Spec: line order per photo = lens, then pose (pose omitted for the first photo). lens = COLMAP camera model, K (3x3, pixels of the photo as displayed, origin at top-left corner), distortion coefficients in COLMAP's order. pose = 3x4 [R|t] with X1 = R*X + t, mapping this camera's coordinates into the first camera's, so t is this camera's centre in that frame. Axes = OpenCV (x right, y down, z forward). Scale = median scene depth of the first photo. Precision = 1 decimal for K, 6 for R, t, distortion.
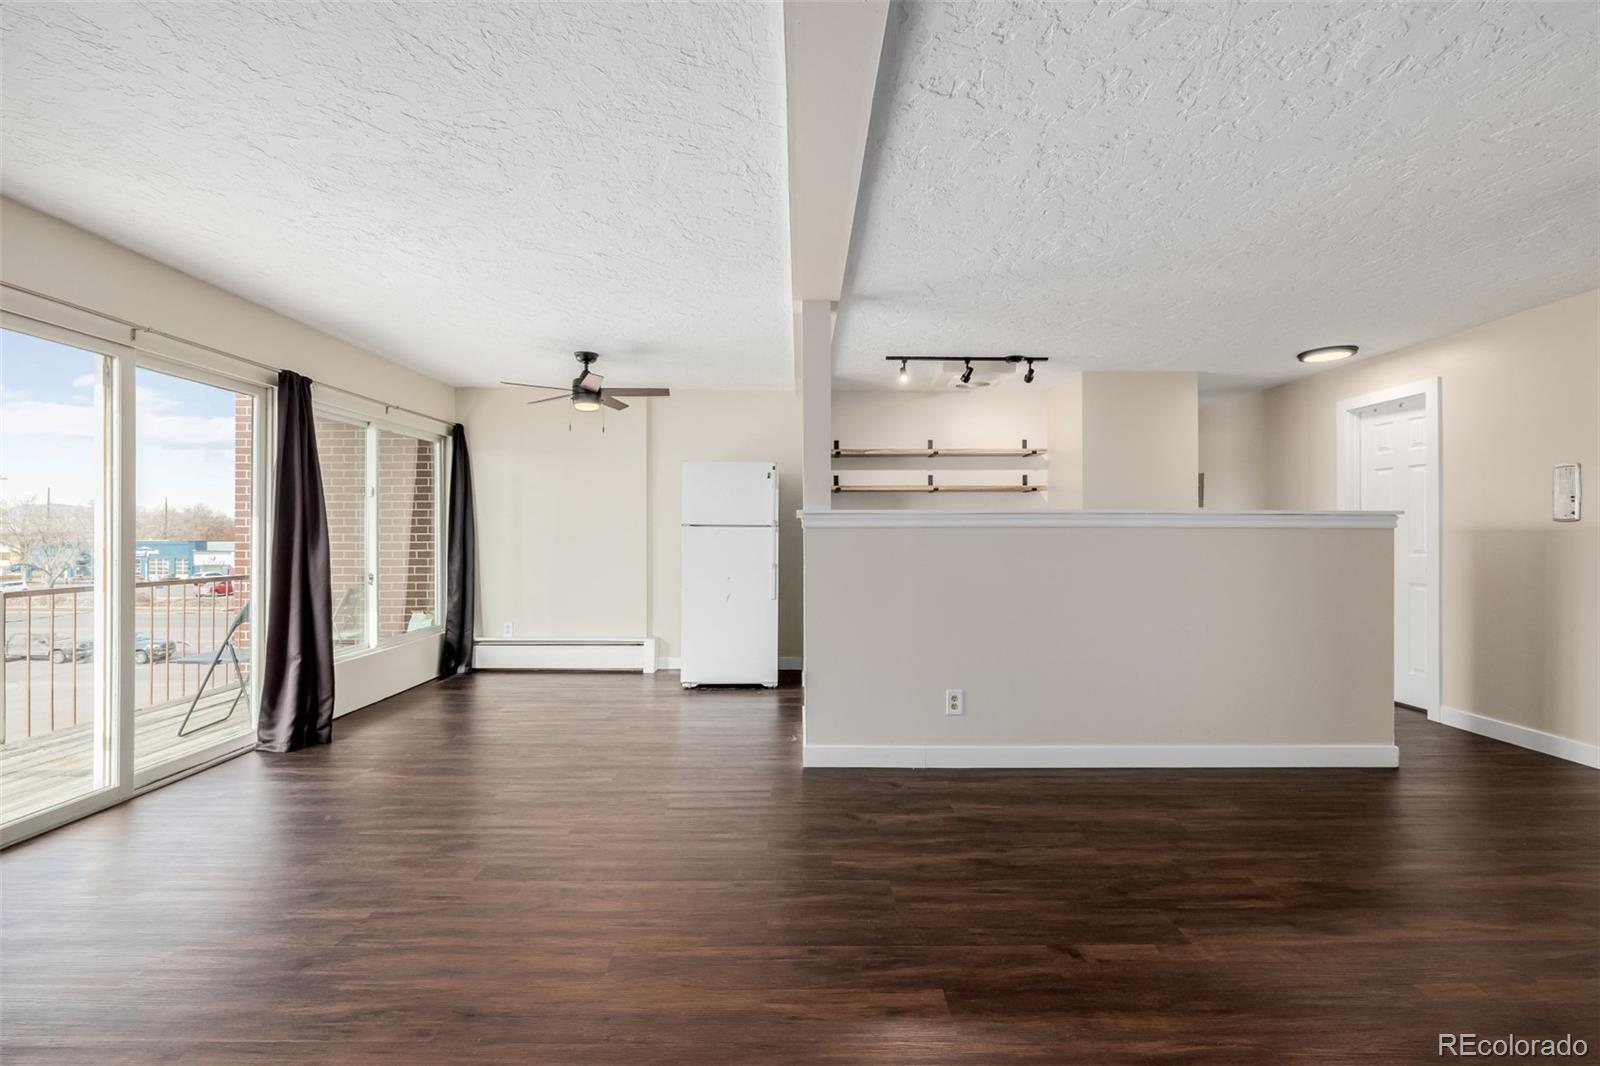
lens RADIAL K [[675.9, 0, 805.0], [0, 675.9, 529.4], [0, 0, 1]] dist [0.001162, 0.000138]
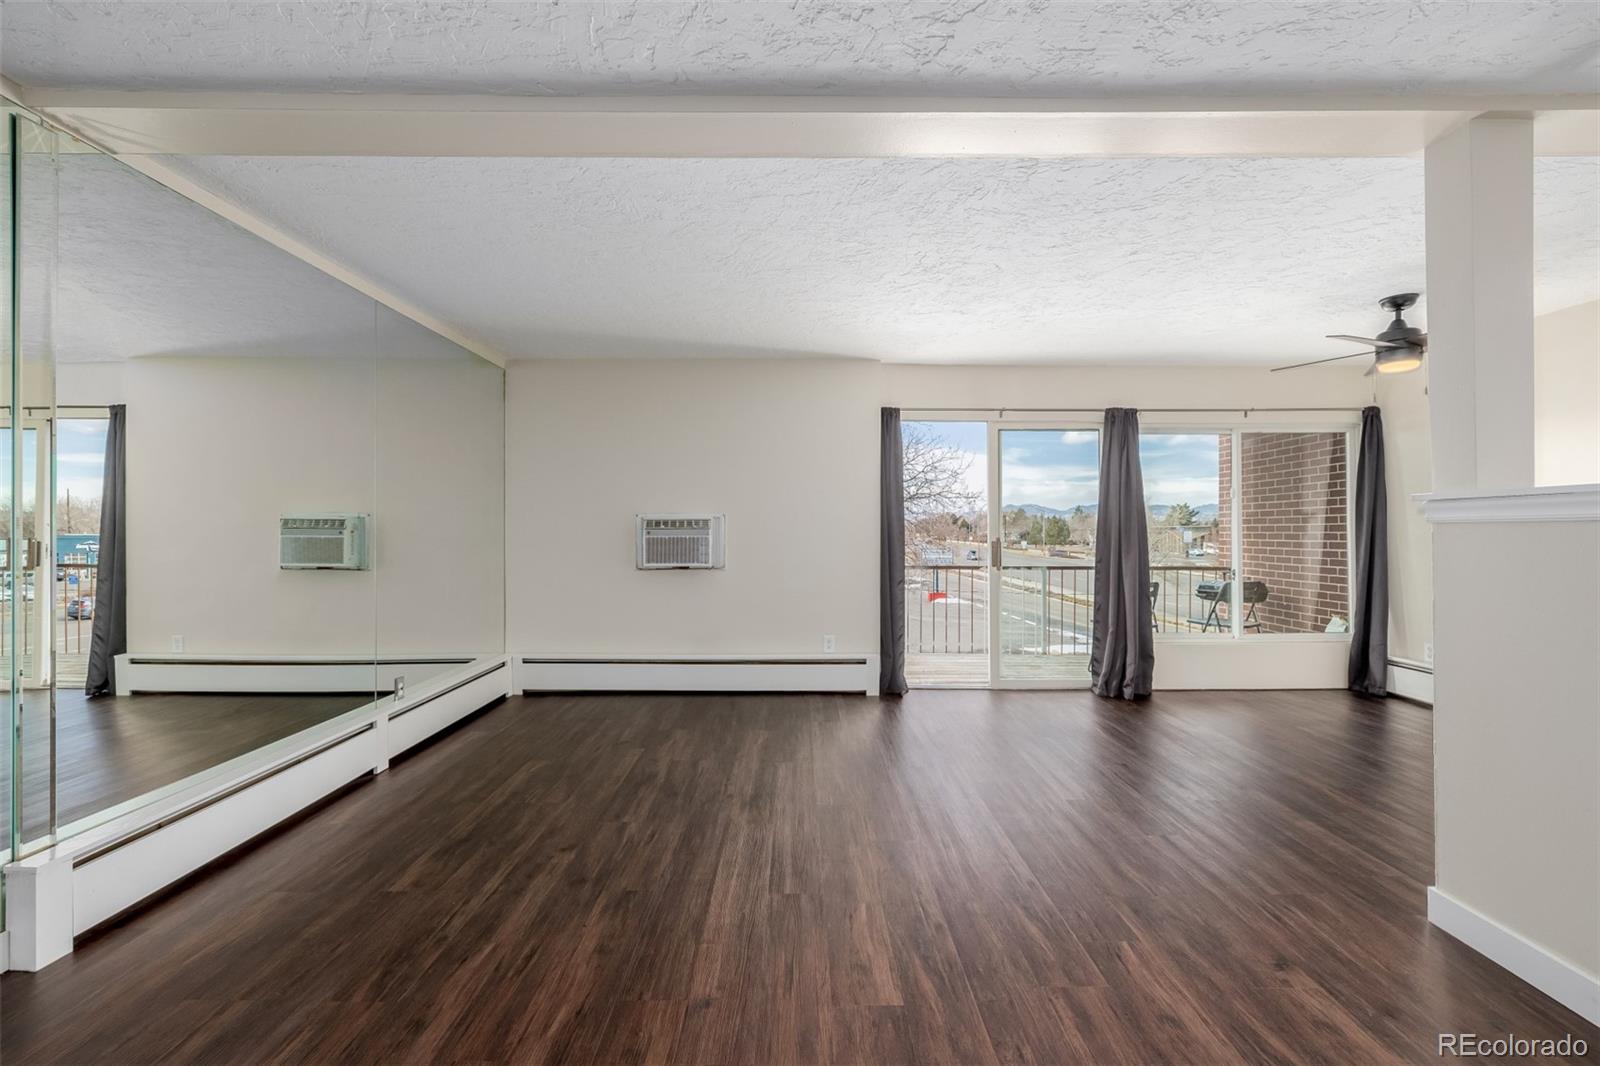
lens RADIAL K [[675.9, 0, 799.6], [0, 675.9, 529.7], [0, 0, 1]] dist [0.001162, 0.000138]
pose [[-0.004994, -0.002879, -0.999983, 0.471466], [0.006844, 0.999972, -0.002914, -0.000043], [0.999964, -0.006859, -0.004974, 0.344426]]
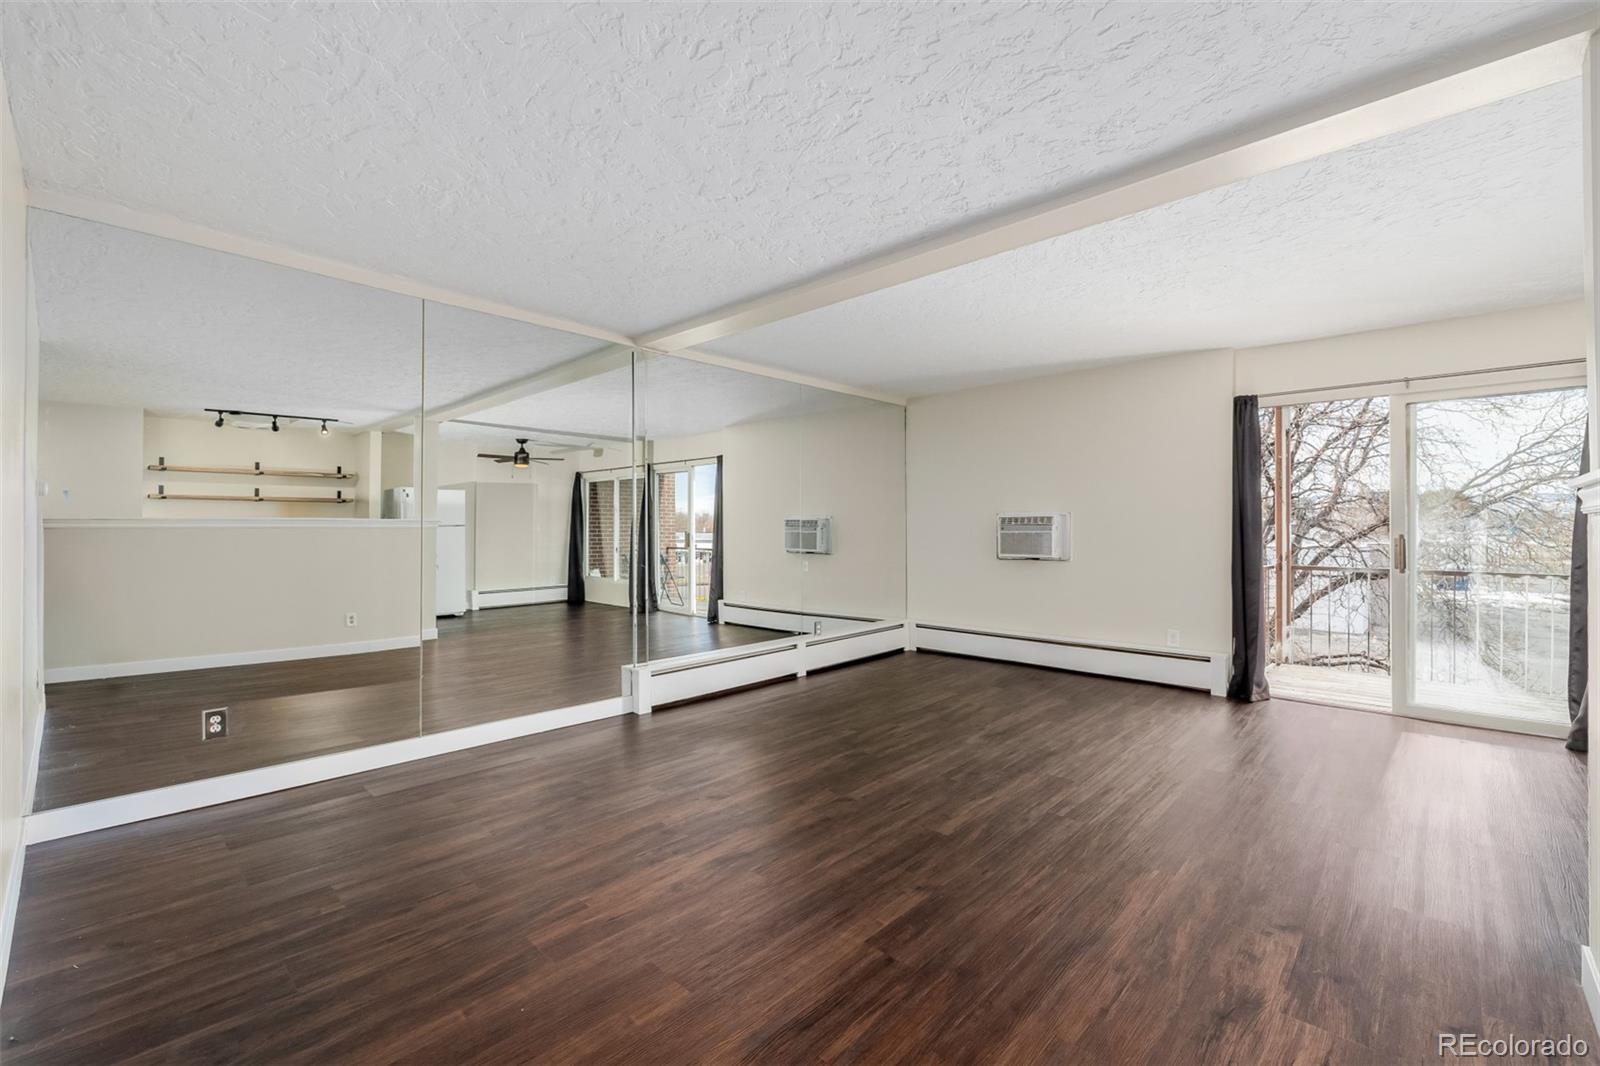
lens RADIAL K [[675.9, 0, 801.7], [0, 675.9, 530.3], [0, 0, 1]] dist [0.001162, 0.000138]
pose [[-0.692668, 0.002456, -0.721253, 0.599711], [0.006982, 0.999970, -0.003301, 0.004650], [0.721223, -0.007323, -0.692664, 0.722895]]
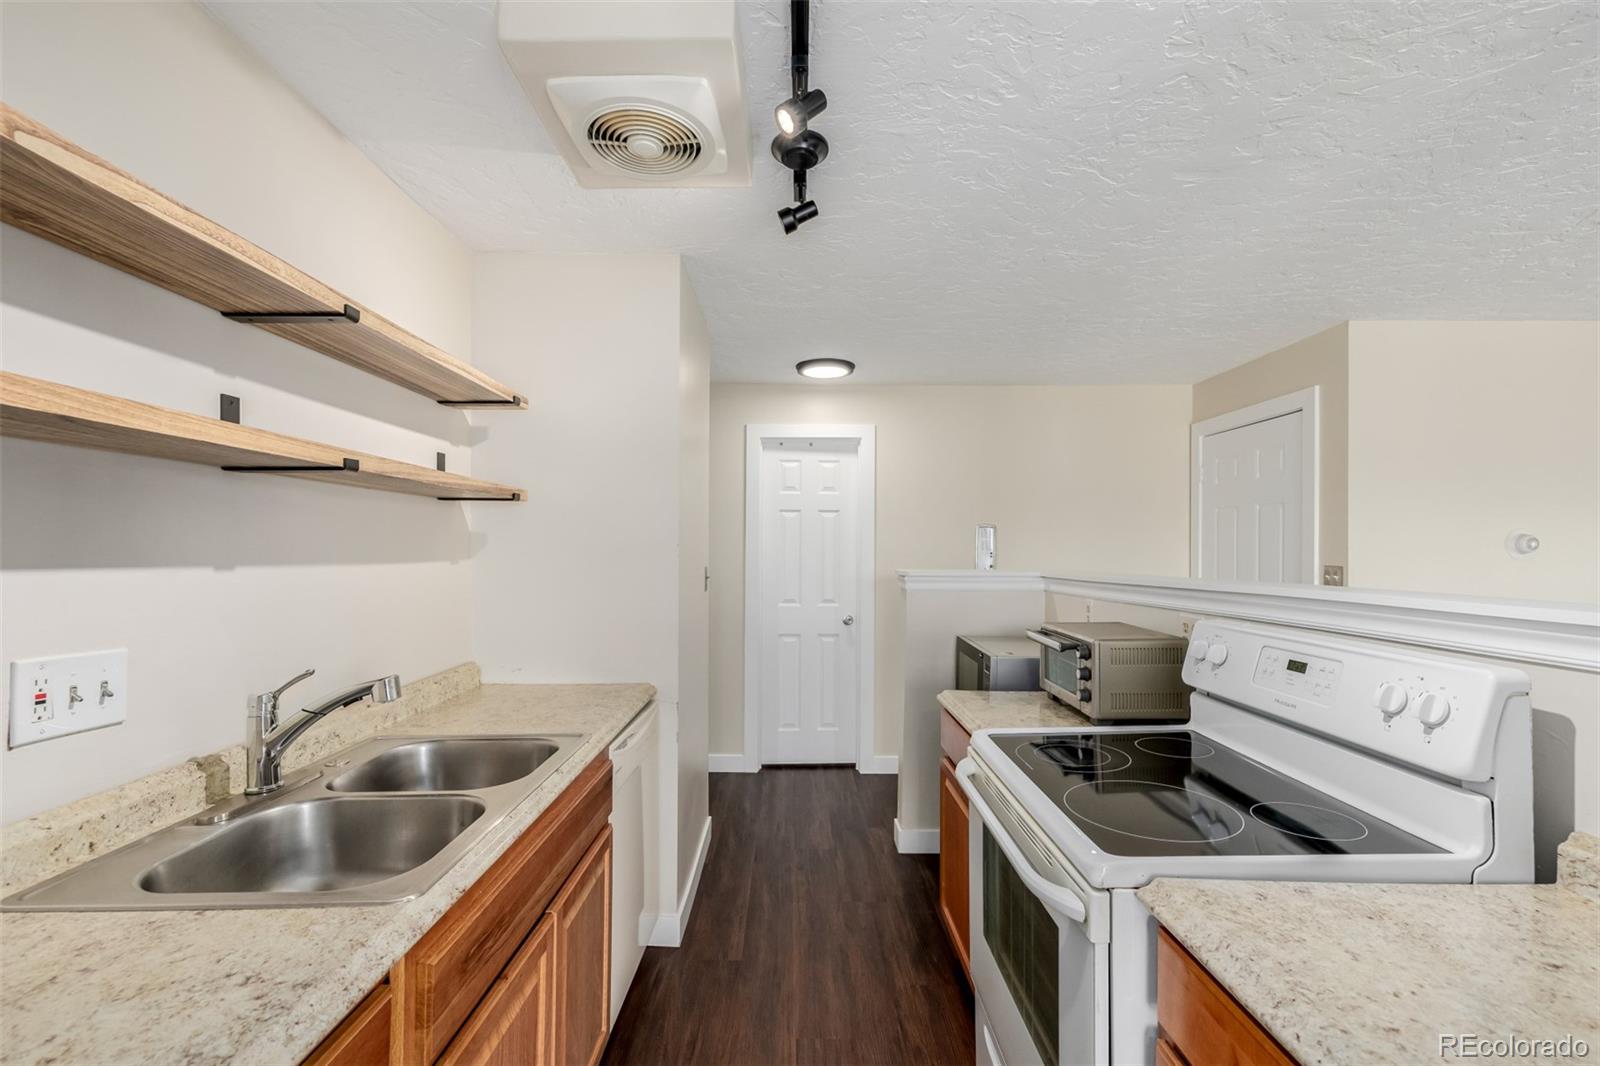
lens RADIAL K [[675.9, 0, 795.0], [0, 675.9, 544.2], [0, 0, 1]] dist [0.001162, 0.000138]
pose [[0.004973, 0.008667, 0.999950, -0.056934], [-0.012501, 0.999885, -0.008604, -0.039652], [-0.999909, -0.012458, 0.005081, 1.073727]]
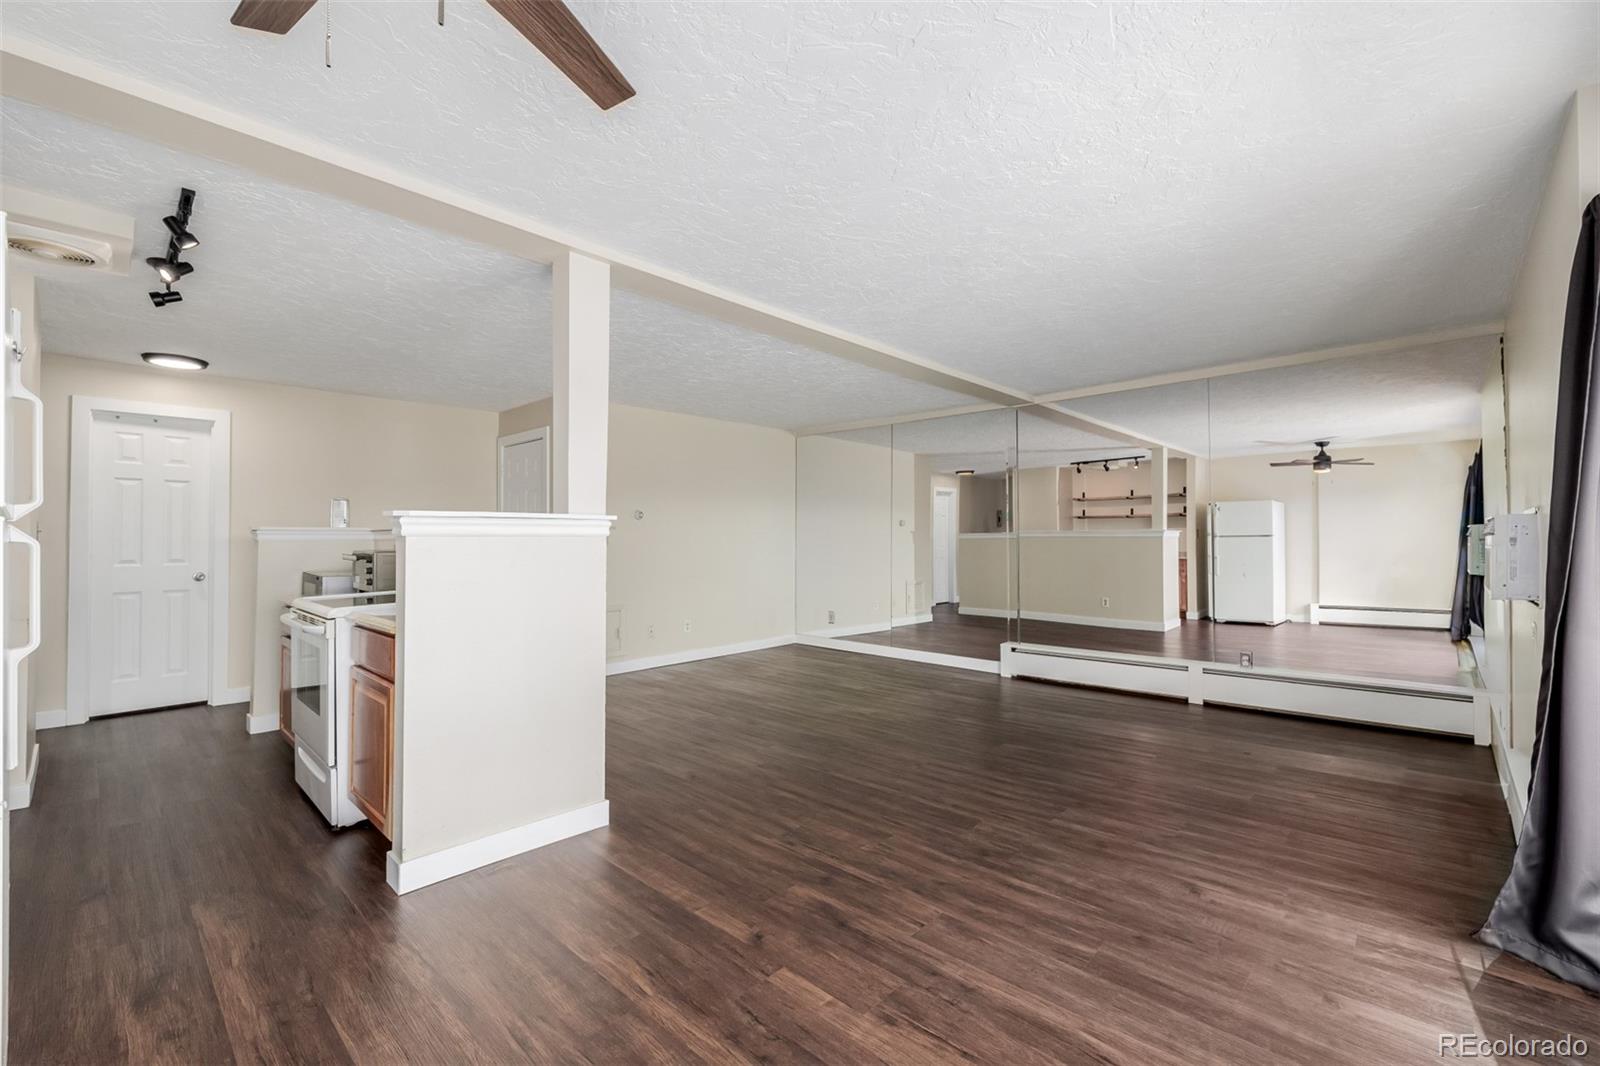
lens RADIAL K [[675.9, 0, 800.4], [0, 675.9, 531.5], [0, 0, 1]] dist [0.001162, 0.000138]
pose [[-0.722326, 0.011556, 0.691456, -0.586610], [-0.002387, 0.999813, -0.019203, 0.004765], [-0.691549, -0.015521, -0.722163, 1.123841]]
